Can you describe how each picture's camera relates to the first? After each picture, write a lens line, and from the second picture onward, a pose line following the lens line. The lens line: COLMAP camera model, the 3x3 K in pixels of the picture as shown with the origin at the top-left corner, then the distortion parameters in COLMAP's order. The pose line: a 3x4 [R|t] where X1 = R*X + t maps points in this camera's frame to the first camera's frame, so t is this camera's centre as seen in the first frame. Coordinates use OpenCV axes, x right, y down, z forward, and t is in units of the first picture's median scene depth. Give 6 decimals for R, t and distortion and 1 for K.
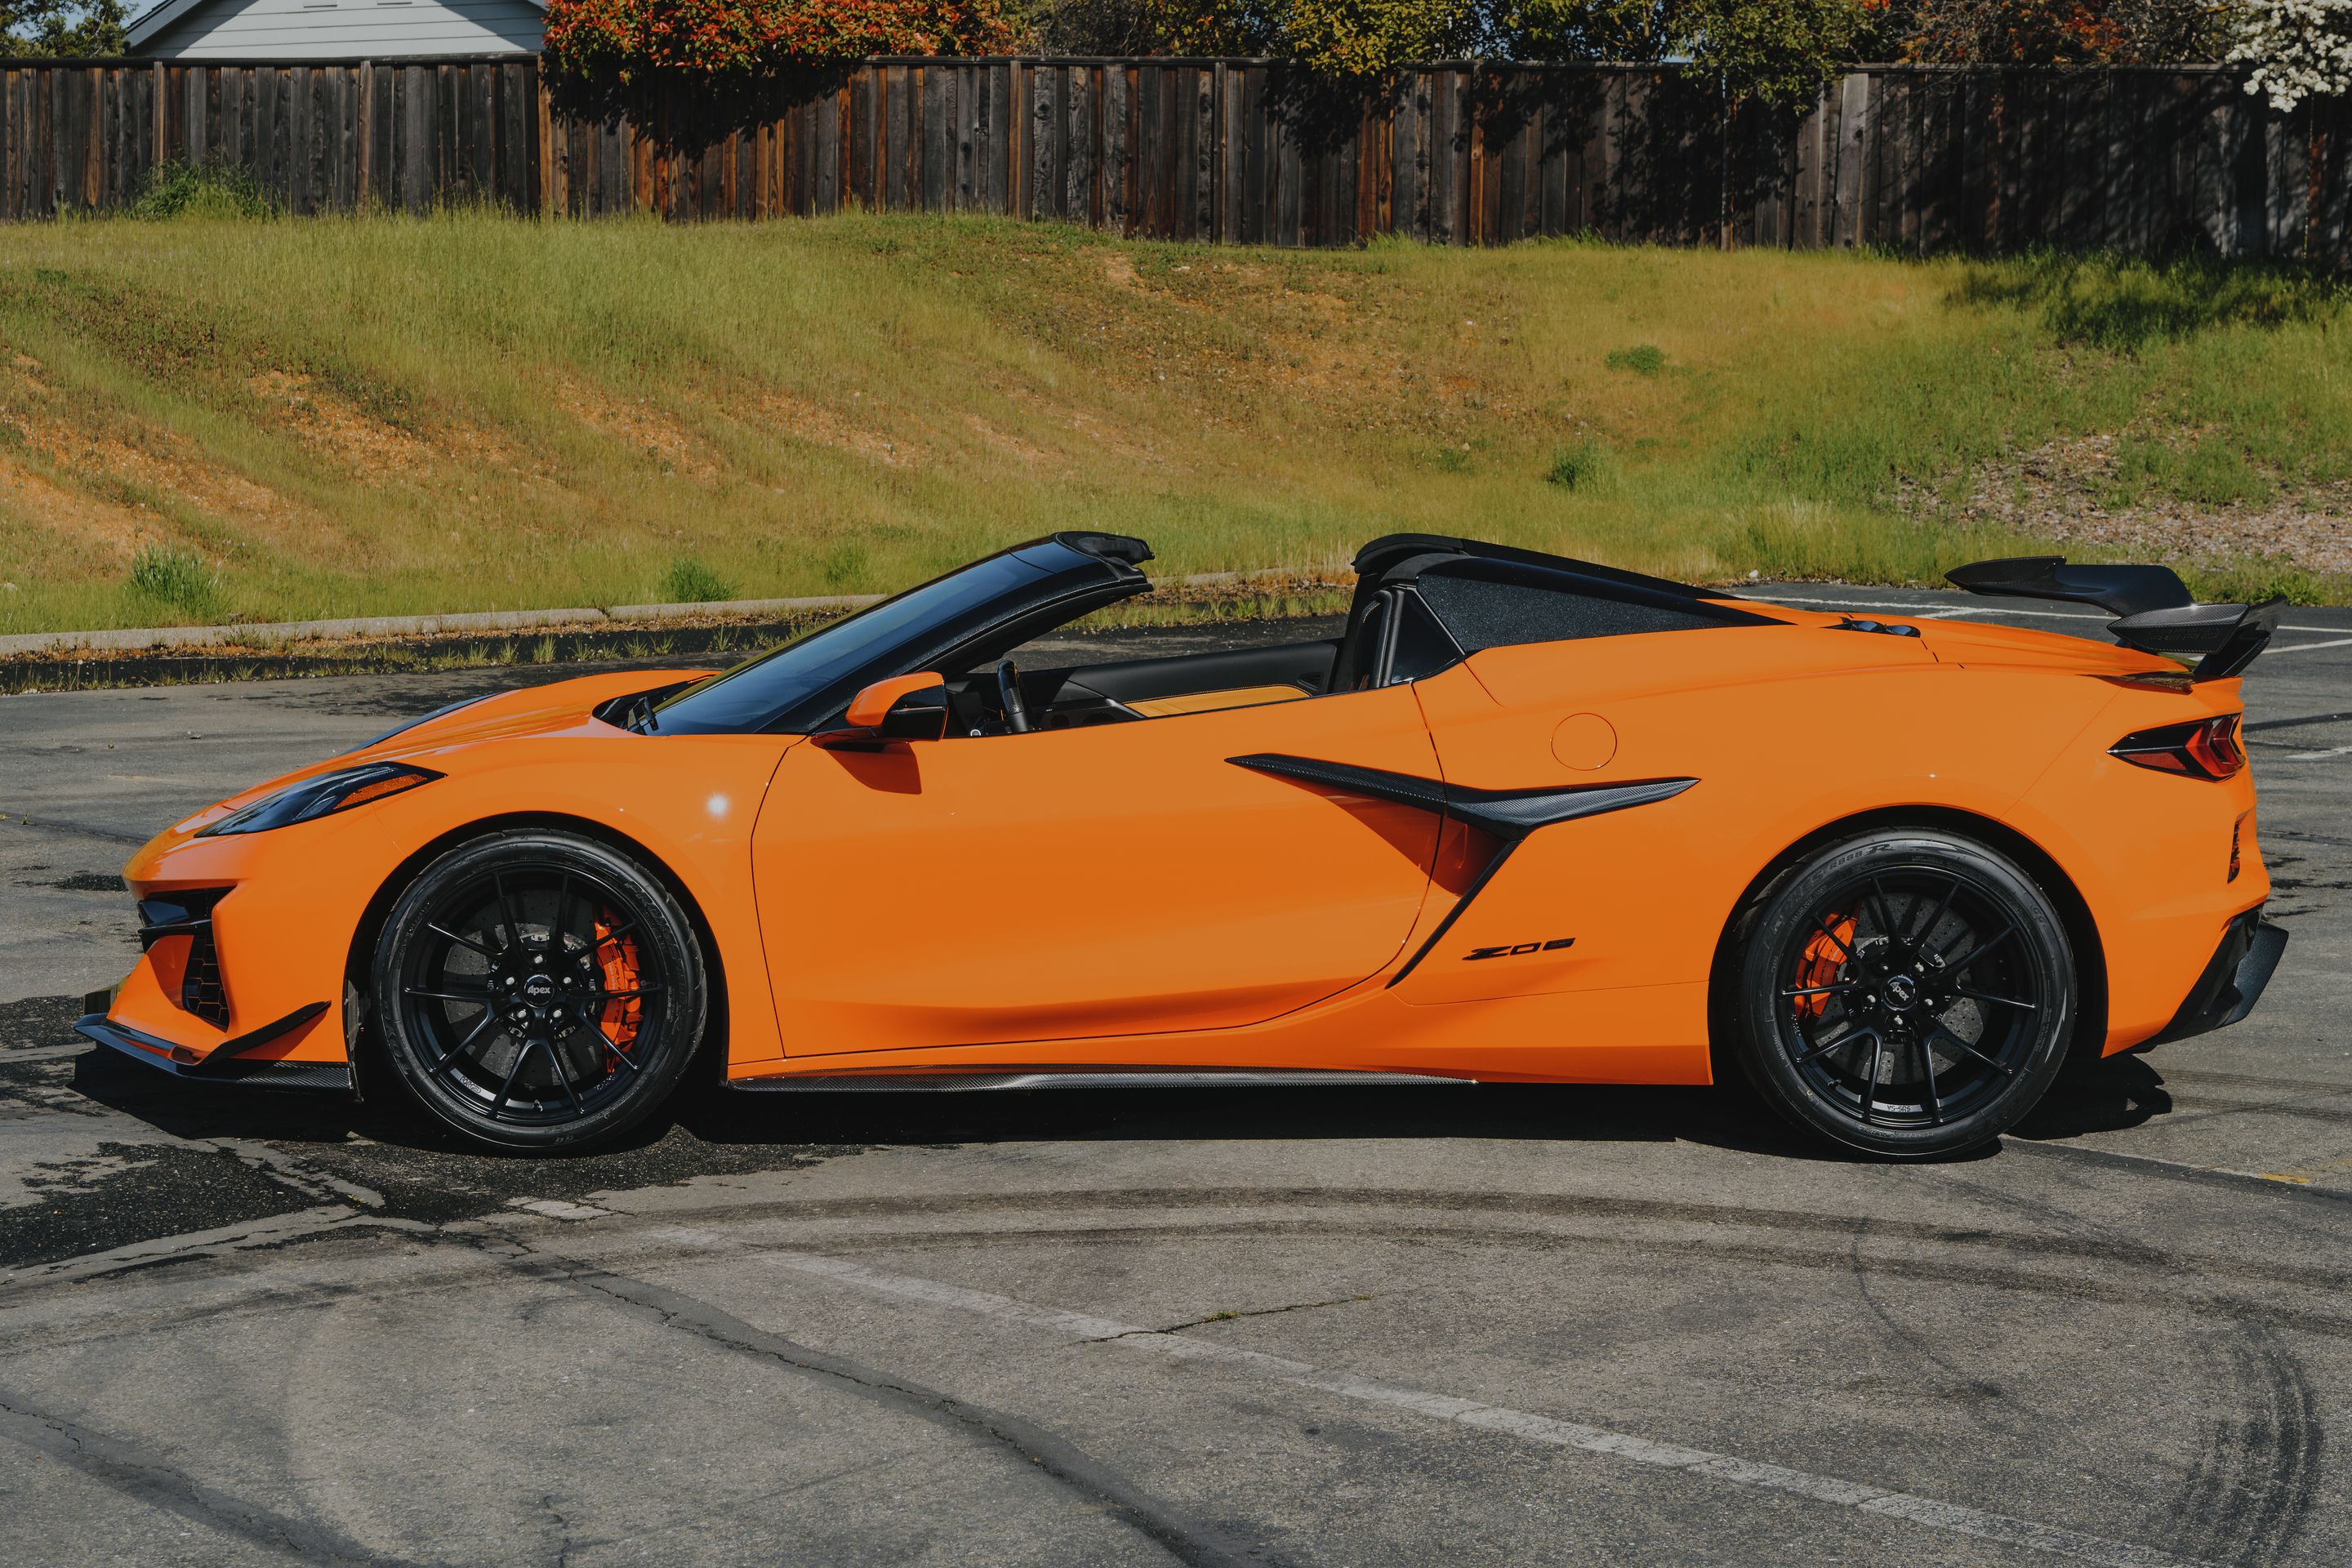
lens RADIAL K [[4053.8, 0, 1139.1], [0, 4053.8, 778.3], [0, 0, 1]] dist [0.026712, 0.067527]
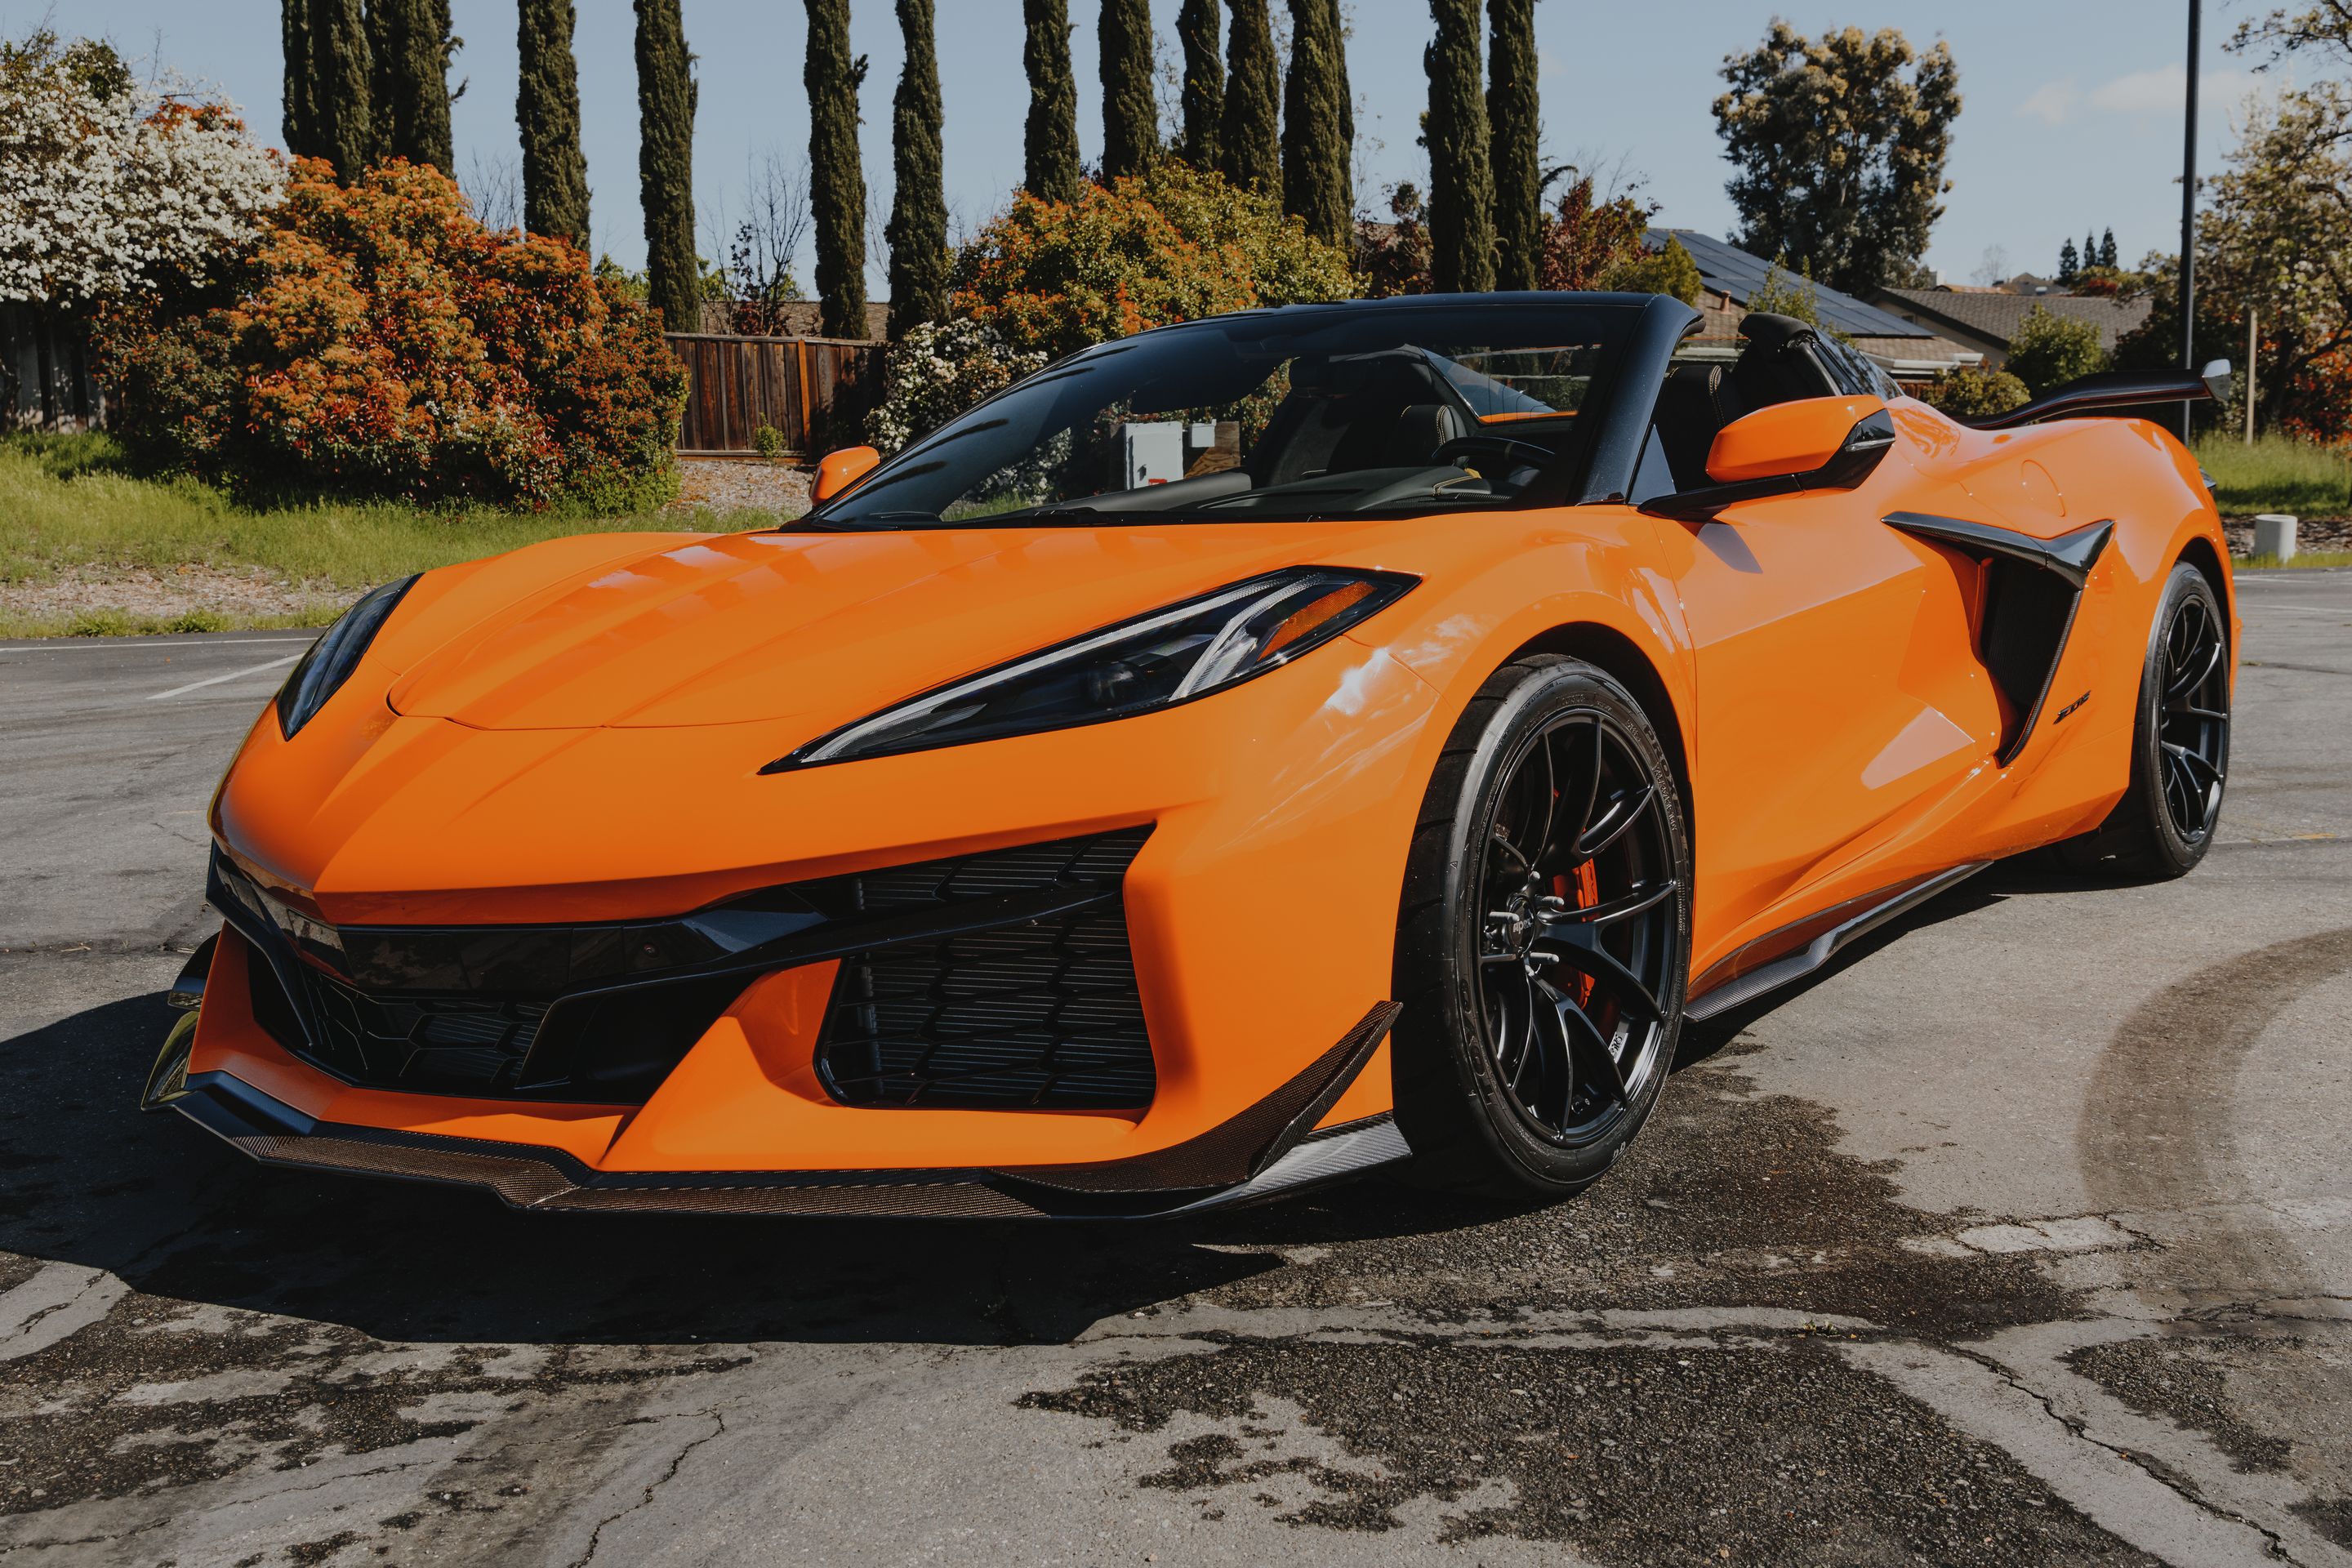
lens RADIAL K [[2306.5, 0, 1176.0], [0, 2306.5, 784.0], [0, 0, 1]] dist [-0.001195, 0.013302]
pose [[0.624680, -0.116581, 0.772129, -0.144802], [0.112388, 0.991921, 0.058840, 0.001648], [-0.772750, 0.050022, 0.632736, 0.266692]]
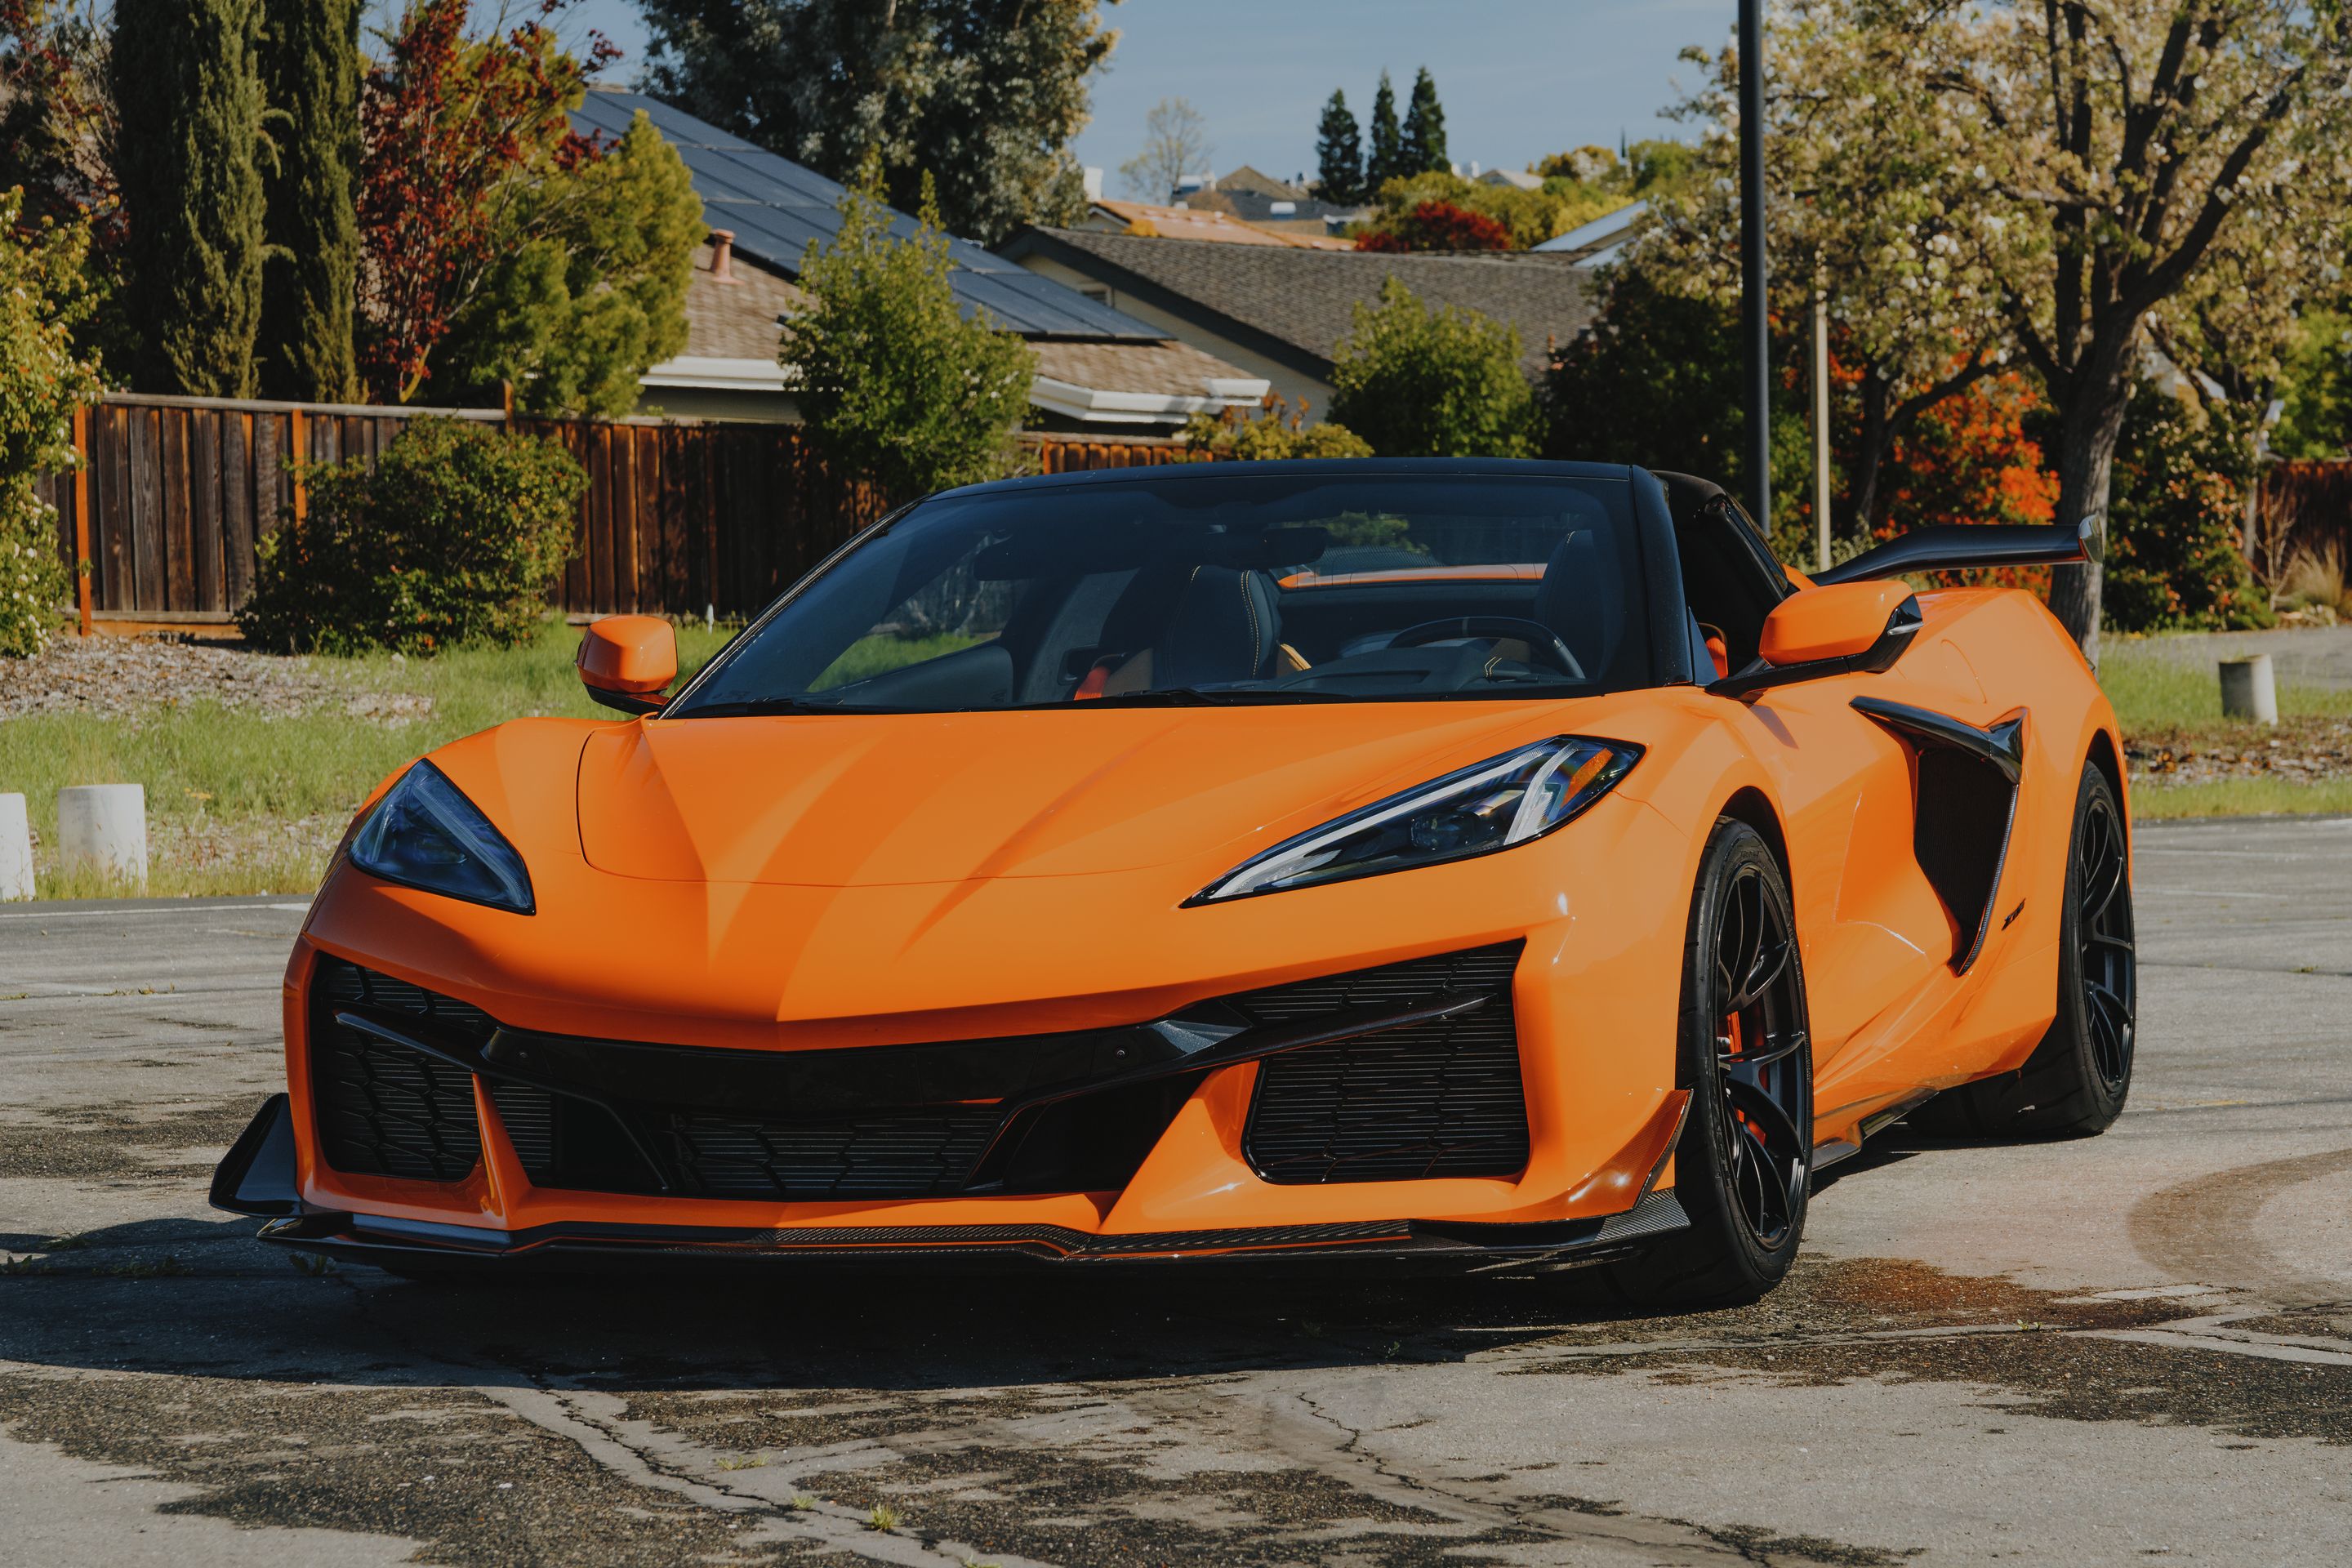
lens RADIAL K [[5447.8, 0, 1176.0], [0, 5447.8, 784.0], [0, 0, 1]] dist [0.025120, 0.401492]
pose [[0.350939, -0.035140, 0.935739, -0.336563], [0.123903, 0.992252, -0.009206, 0.001349], [-0.928165, 0.119172, 0.352574, 0.245332]]
